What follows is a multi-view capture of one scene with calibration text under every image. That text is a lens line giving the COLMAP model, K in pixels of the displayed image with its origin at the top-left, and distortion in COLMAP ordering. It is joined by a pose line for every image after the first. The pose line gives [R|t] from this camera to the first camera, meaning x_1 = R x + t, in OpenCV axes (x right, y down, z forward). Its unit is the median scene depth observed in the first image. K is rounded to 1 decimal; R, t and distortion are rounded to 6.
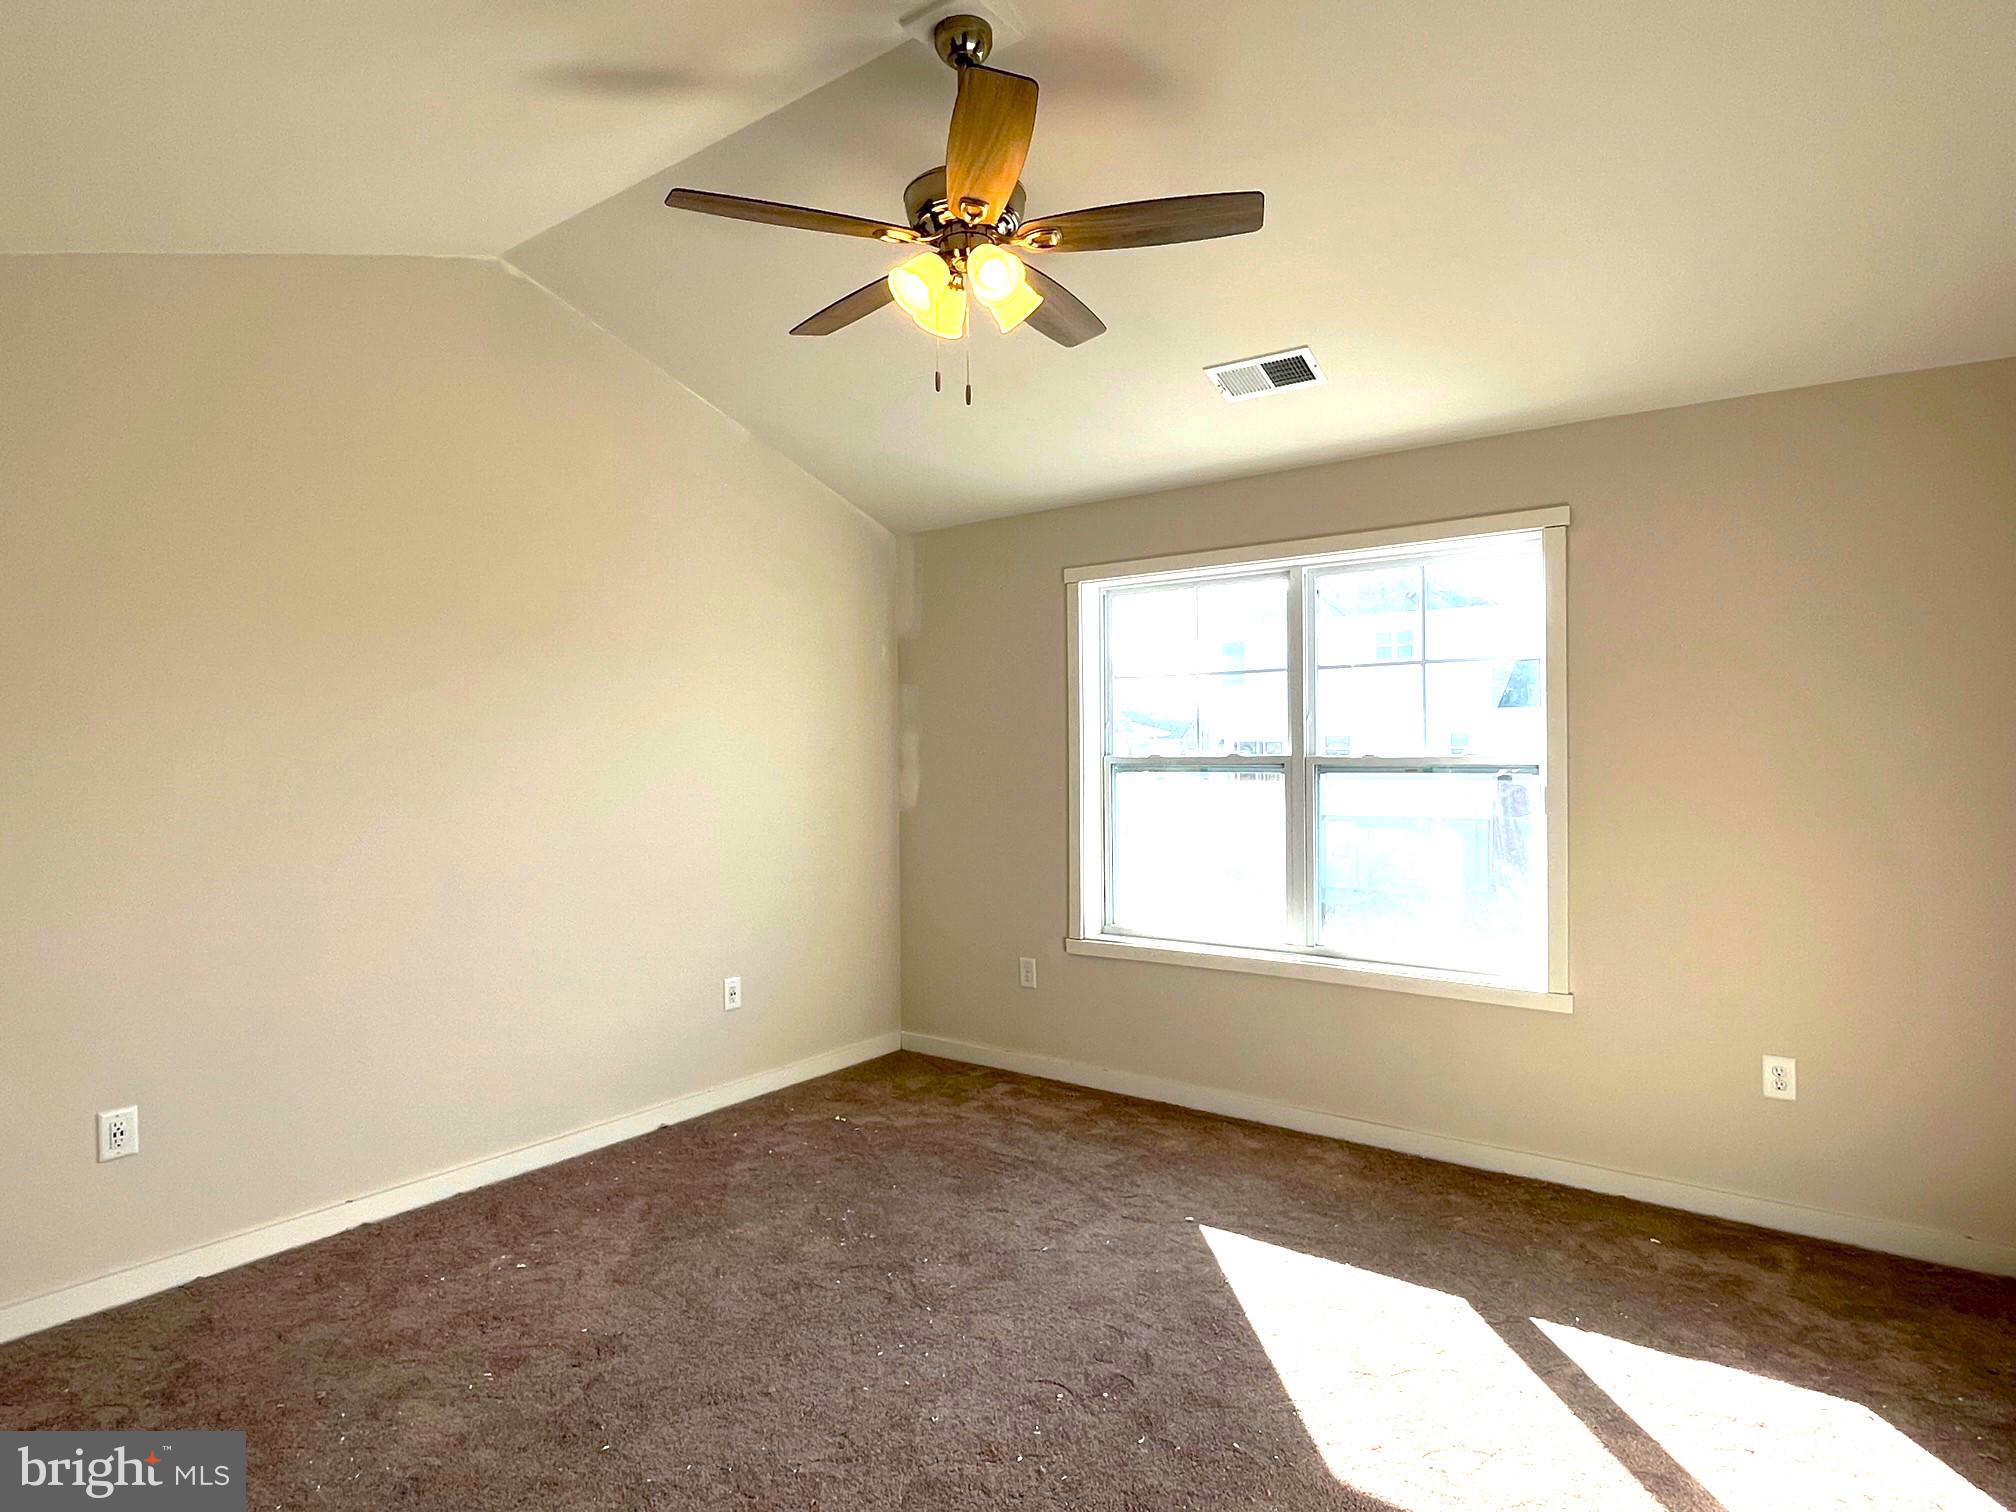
lens RADIAL K [[1134.9, 0, 1008.3], [0, 1134.9, 727.2], [0, 0, 1]] dist [-0.000626, -0.000670]
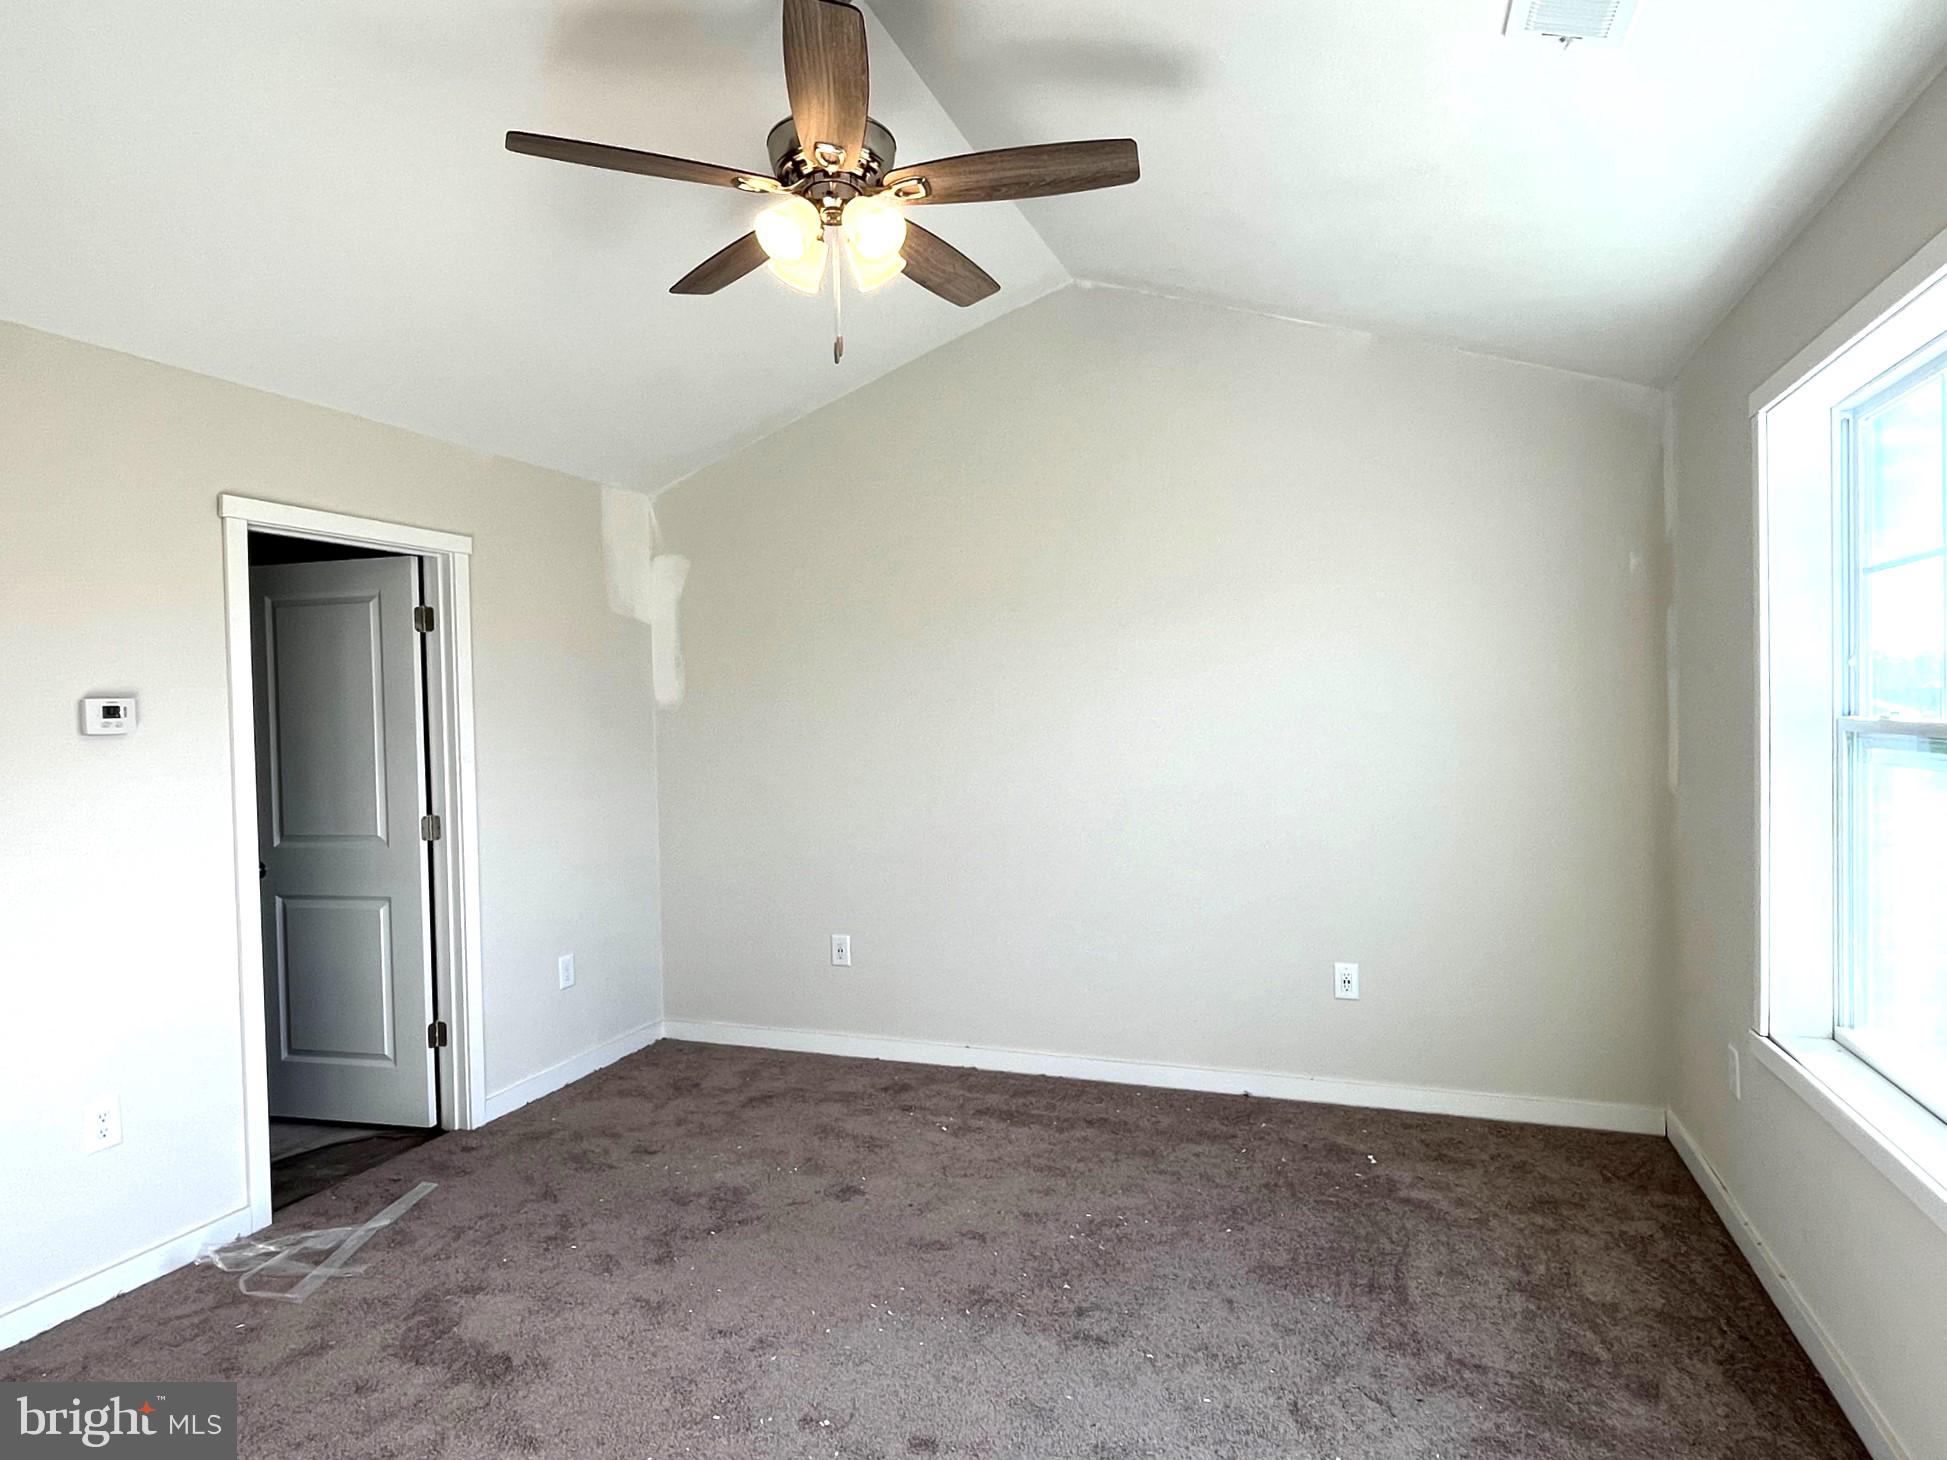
lens RADIAL K [[1121.2, 0, 973.5], [0, 1121.2, 730.0], [0, 0, 1]] dist [-0.003665, -0.000578]
pose [[0.298237, 0.023977, -0.954191, 0.560295], [0.026580, 0.999088, 0.033413, 0.001988], [0.954122, -0.035328, 0.297328, 0.526985]]
